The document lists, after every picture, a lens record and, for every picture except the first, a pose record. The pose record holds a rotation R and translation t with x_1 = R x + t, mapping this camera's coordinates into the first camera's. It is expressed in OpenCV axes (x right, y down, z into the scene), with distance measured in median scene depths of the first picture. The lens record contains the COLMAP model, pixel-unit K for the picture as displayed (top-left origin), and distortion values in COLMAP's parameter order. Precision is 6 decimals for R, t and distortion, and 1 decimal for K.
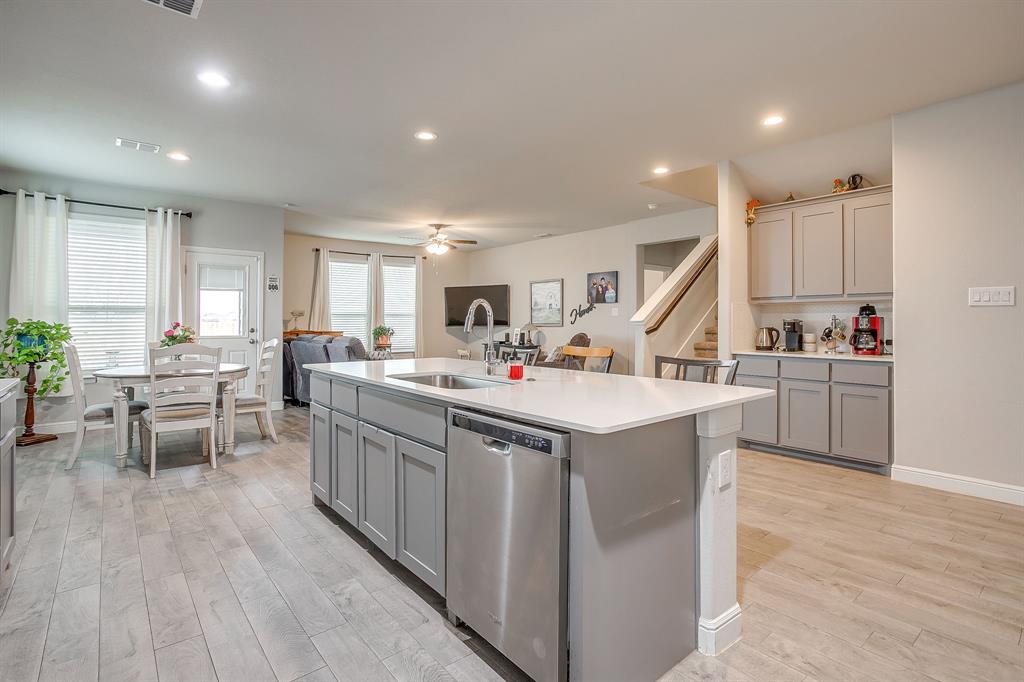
lens RADIAL K [[503.2, 0, 504.7], [0, 503.2, 318.4], [0, 0, 1]] dist [-0.031592, 0.016894]
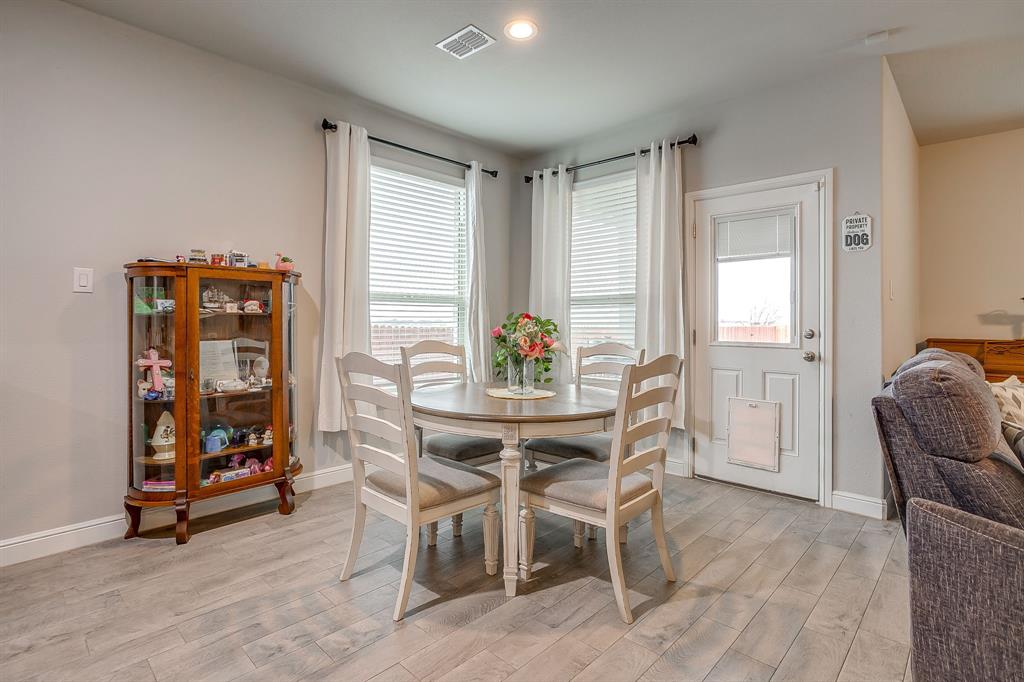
lens RADIAL K [[503.2, 0, 504.7], [0, 503.2, 318.4], [0, 0, 1]] dist [-0.031592, 0.016894]
pose [[0.127996, -0.007640, -0.991745, -0.128222], [0.002216, 0.999970, -0.007417, 0.025653], [0.991772, -0.001248, 0.128009, 1.393619]]
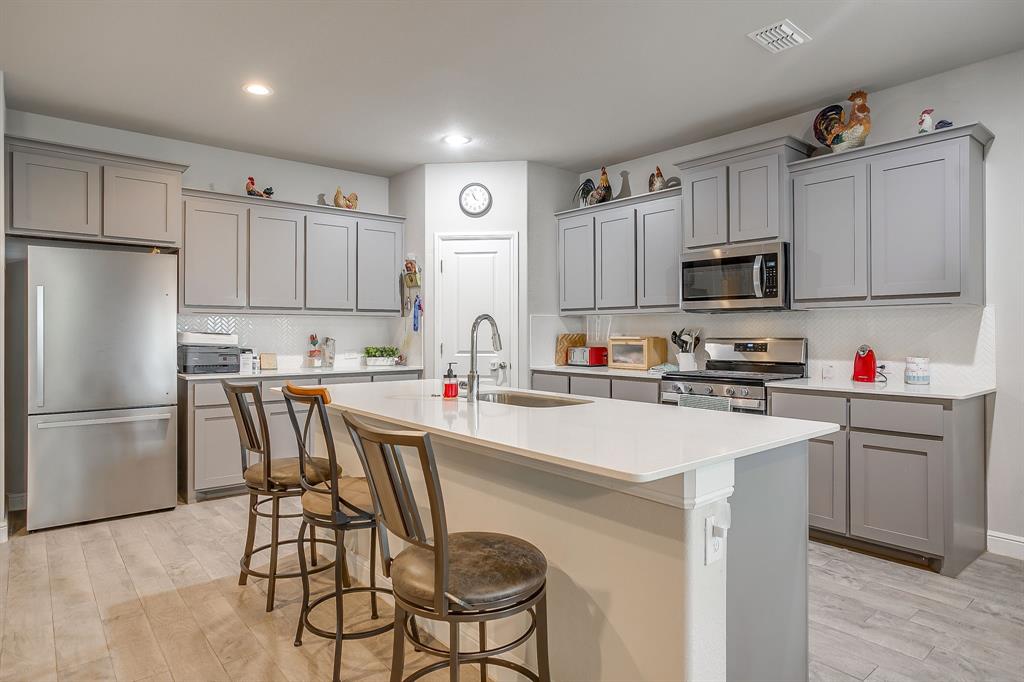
lens RADIAL K [[586.1, 0, 513.8], [0, 586.1, 327.0], [0, 0, 1]] dist [-0.047851, 0.034482]
pose [[-0.999806, 0.000869, -0.019678, -0.063979], [0.001195, 0.999862, -0.016566, 0.002482], [0.019661, -0.016587, -0.999669, 1.749159]]
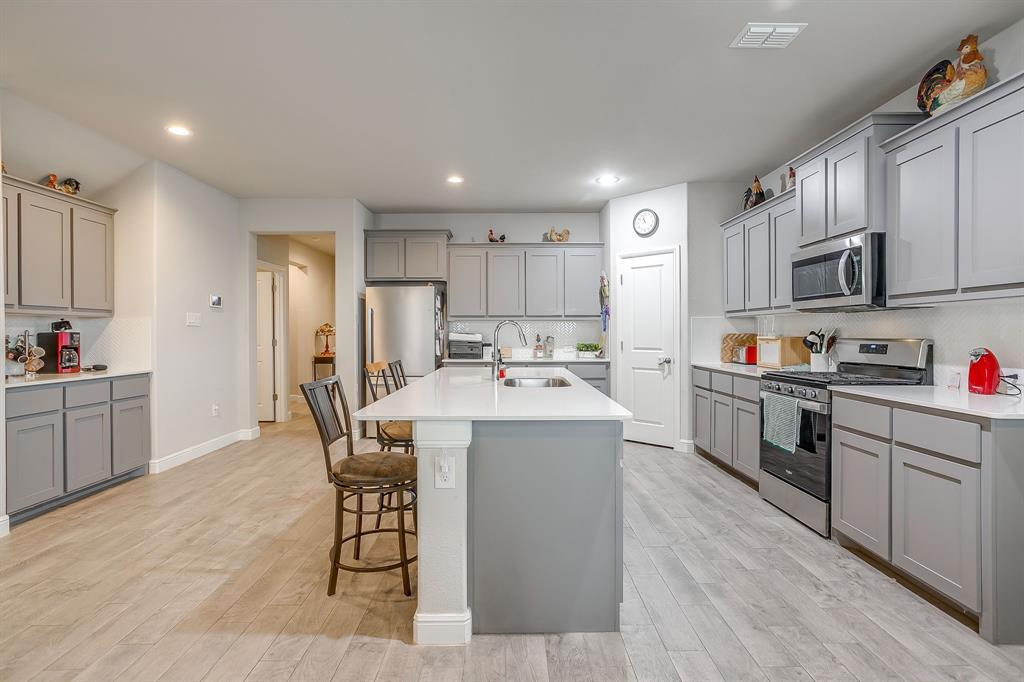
lens RADIAL K [[494.1, 0, 513.4], [0, 494.1, 333.3], [0, 0, 1]] dist [-0.033348, 0.015660]
pose [[-0.783280, 0.001043, 0.621669, -0.714366], [-0.002239, 0.999987, -0.004498, 0.001346], [-0.621666, -0.004915, -0.783267, 1.691634]]
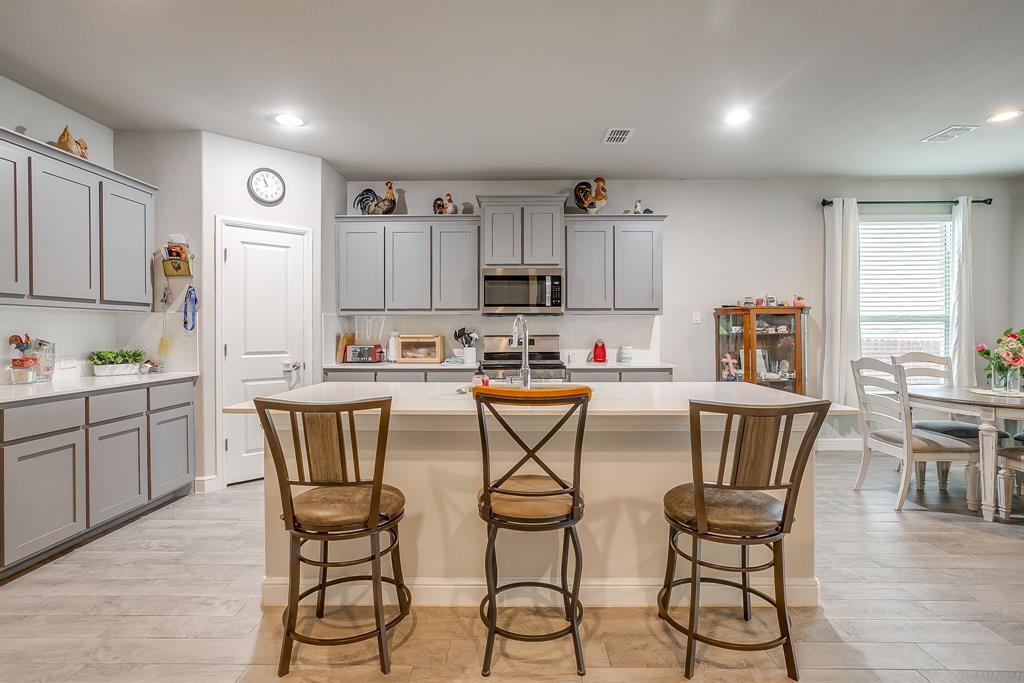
lens RADIAL K [[494.1, 0, 513.4], [0, 494.1, 333.8], [0, 0, 1]] dist [-0.033348, 0.015660]
pose [[-0.641657, 0.006142, -0.766967, 0.613641], [0.008300, 0.999965, 0.001064, 0.000104], [0.766946, -0.005683, -0.641686, 1.380893]]
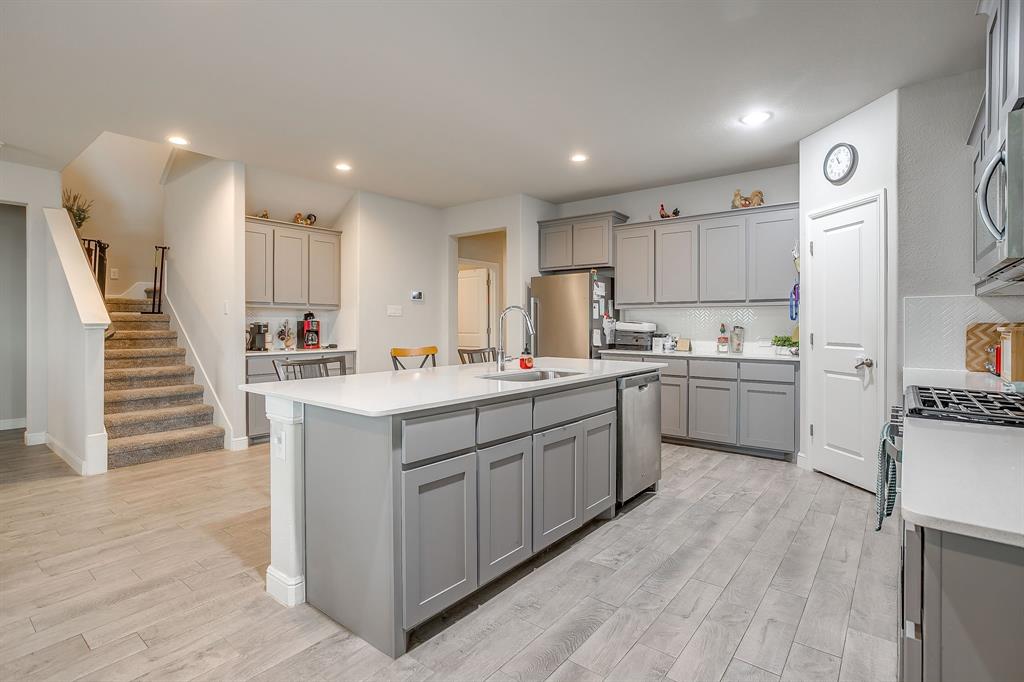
lens RADIAL K [[498.6, 0, 511.0], [0, 498.6, 326.0], [0, 0, 1]] dist [-0.052915, 0.037479]
pose [[-0.217326, -0.004076, 0.976091, -1.007900], [-0.007612, 0.999968, 0.002481, 0.005222], [-0.976069, -0.006891, -0.217350, 1.077370]]
